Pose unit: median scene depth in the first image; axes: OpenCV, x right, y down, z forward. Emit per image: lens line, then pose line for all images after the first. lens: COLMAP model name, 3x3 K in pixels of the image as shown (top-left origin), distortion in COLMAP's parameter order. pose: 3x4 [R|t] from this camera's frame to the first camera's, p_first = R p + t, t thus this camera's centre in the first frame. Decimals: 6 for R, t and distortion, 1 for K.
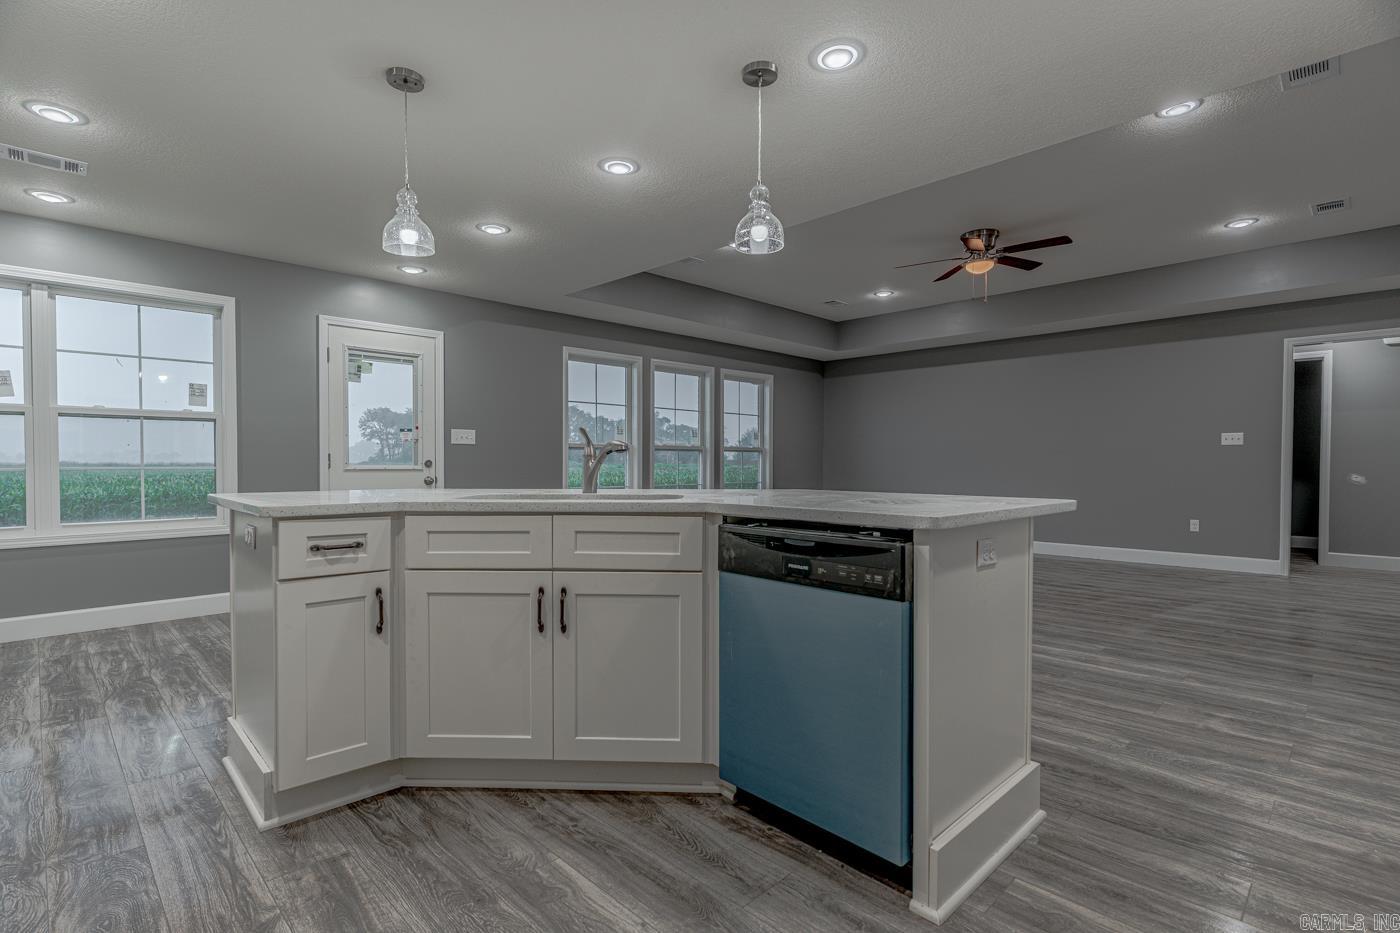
lens RADIAL K [[671.0, 0, 695.3], [0, 671.0, 476.6], [0, 0, 1]] dist [0.000467, 0.000379]
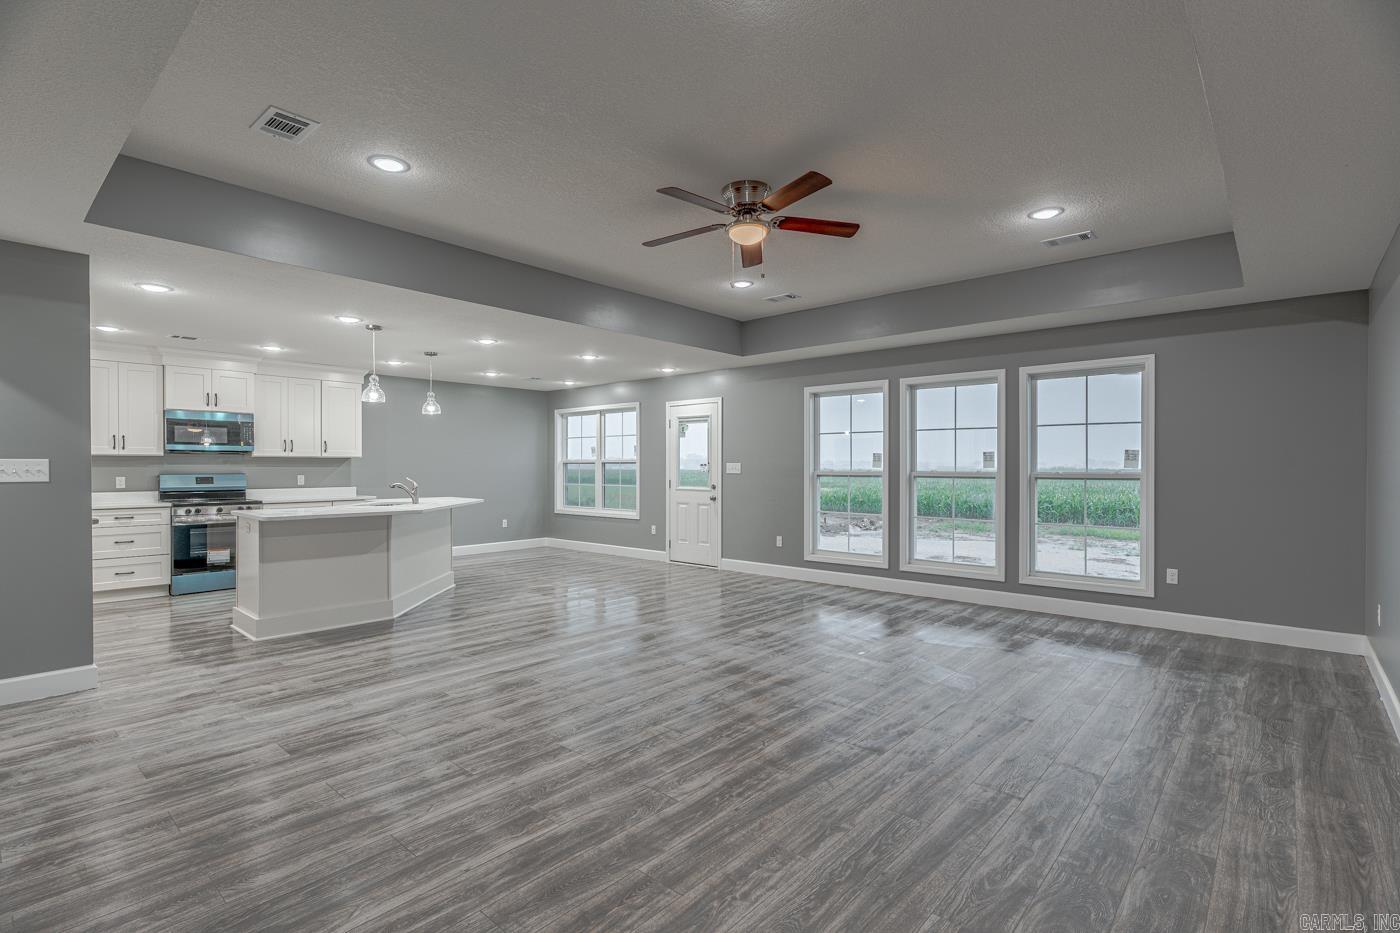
lens RADIAL K [[661.8, 0, 694.9], [0, 661.8, 472.1], [0, 0, 1]] dist [0.002854, 0.000409]
pose [[0.062017, 0.007252, -0.998049, 1.830400], [-0.023531, 0.999706, 0.005802, -0.101885], [0.997798, 0.023125, 0.062170, 1.470830]]
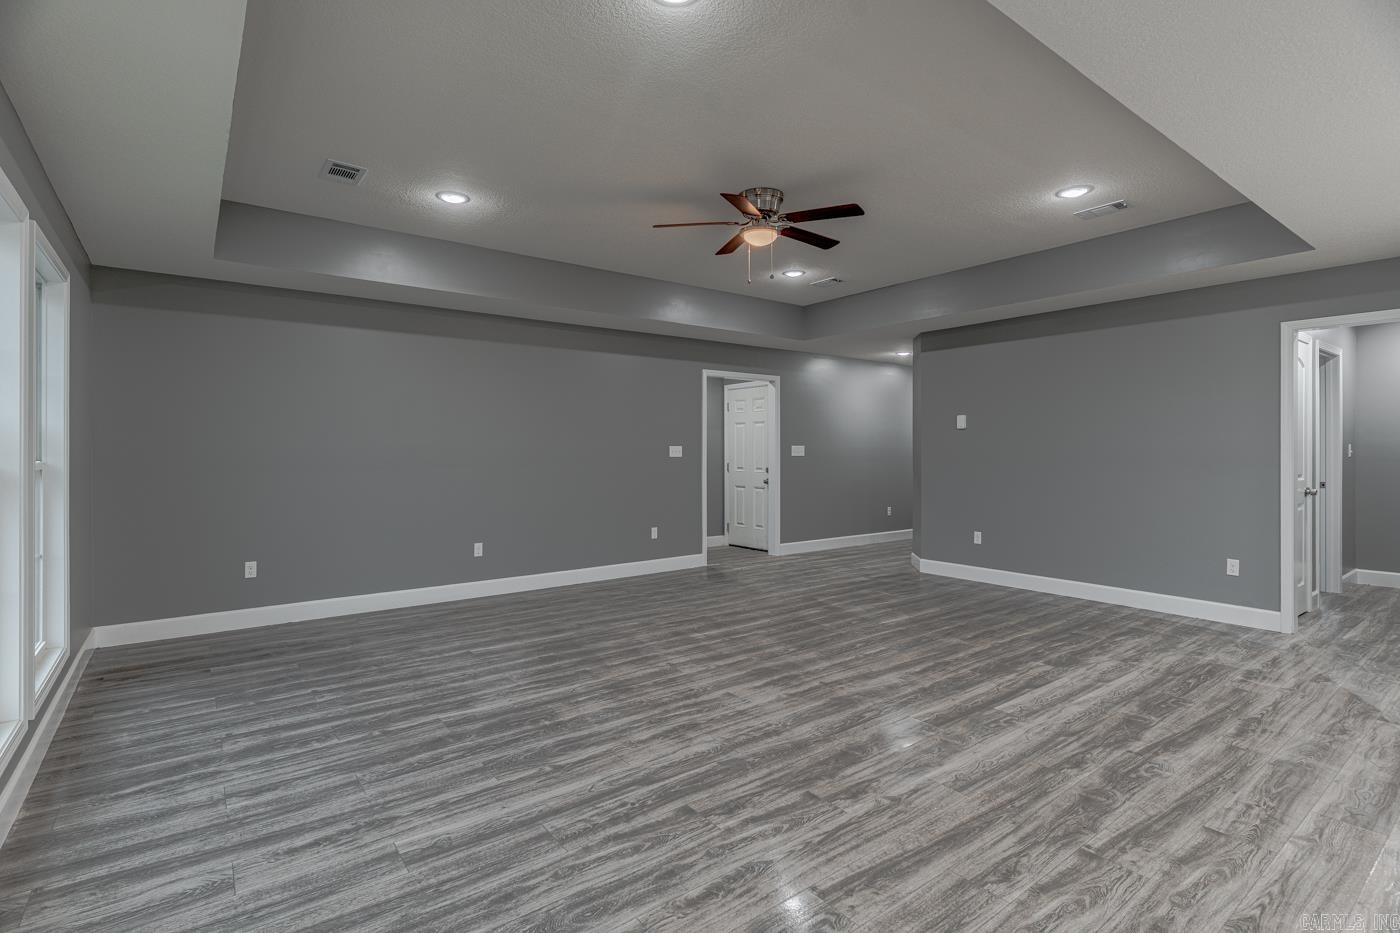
lens RADIAL K [[669.4, 0, 692.5], [0, 669.4, 449.0], [0, 0, 1]] dist [0.000989, 0.000687]
pose [[0.133959, 0.002852, 0.990983, -0.585879], [0.024237, 0.999687, -0.006153, -0.102945], [-0.990690, 0.024843, 0.133848, 1.590240]]
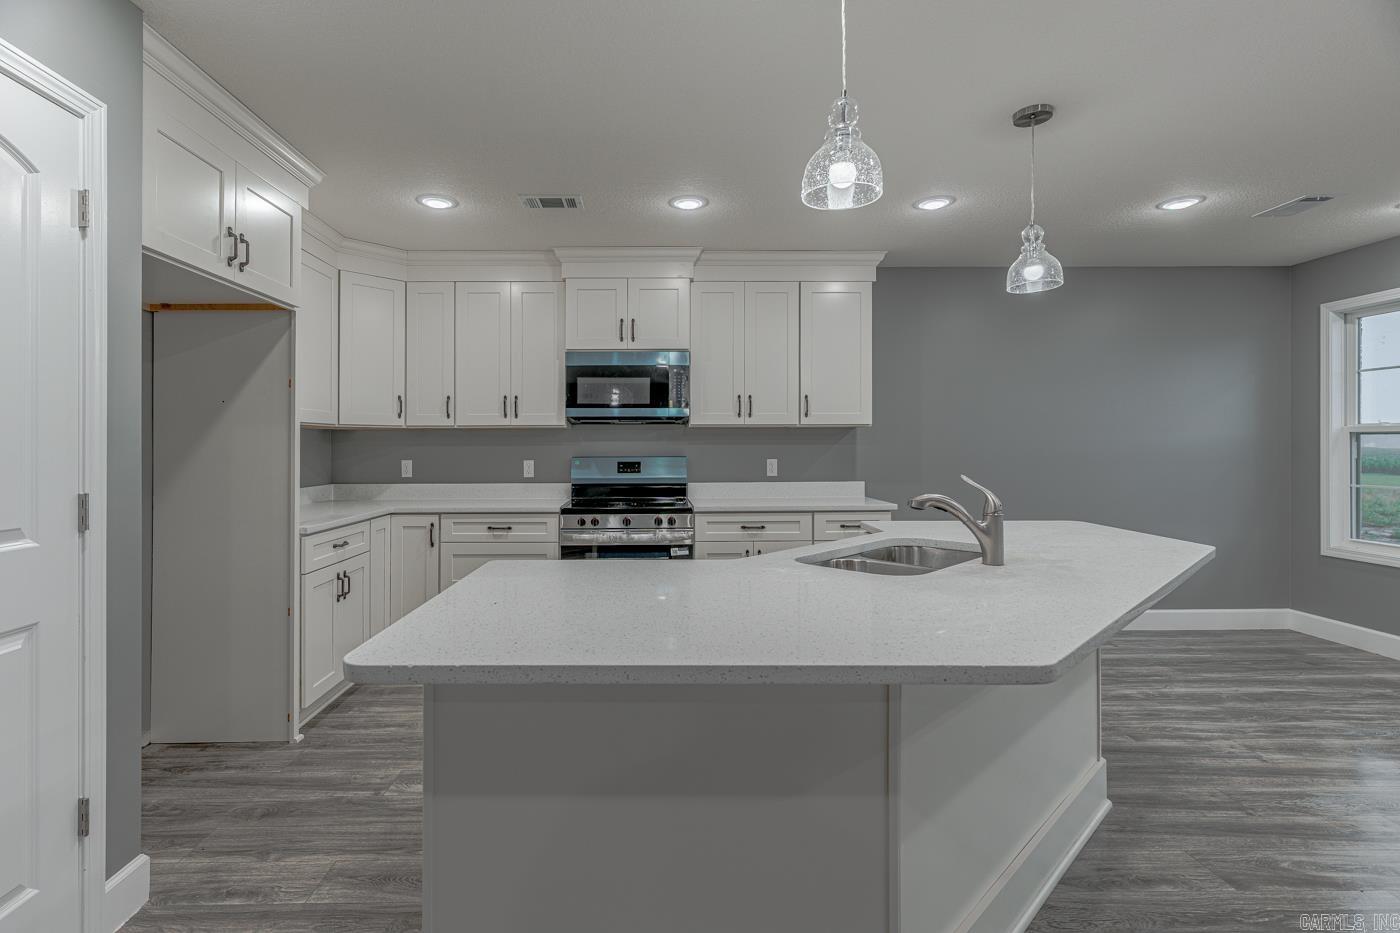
lens RADIAL K [[675.8, 0, 657.1], [0, 675.8, 444.4], [0, 0, 1]] dist [0.001697, -0.000045]
pose [[-0.695294, 0.000342, -0.718725, 0.494734], [-0.013507, 0.999817, 0.013543, -0.088448], [0.718598, 0.019125, -0.695163, 0.984013]]
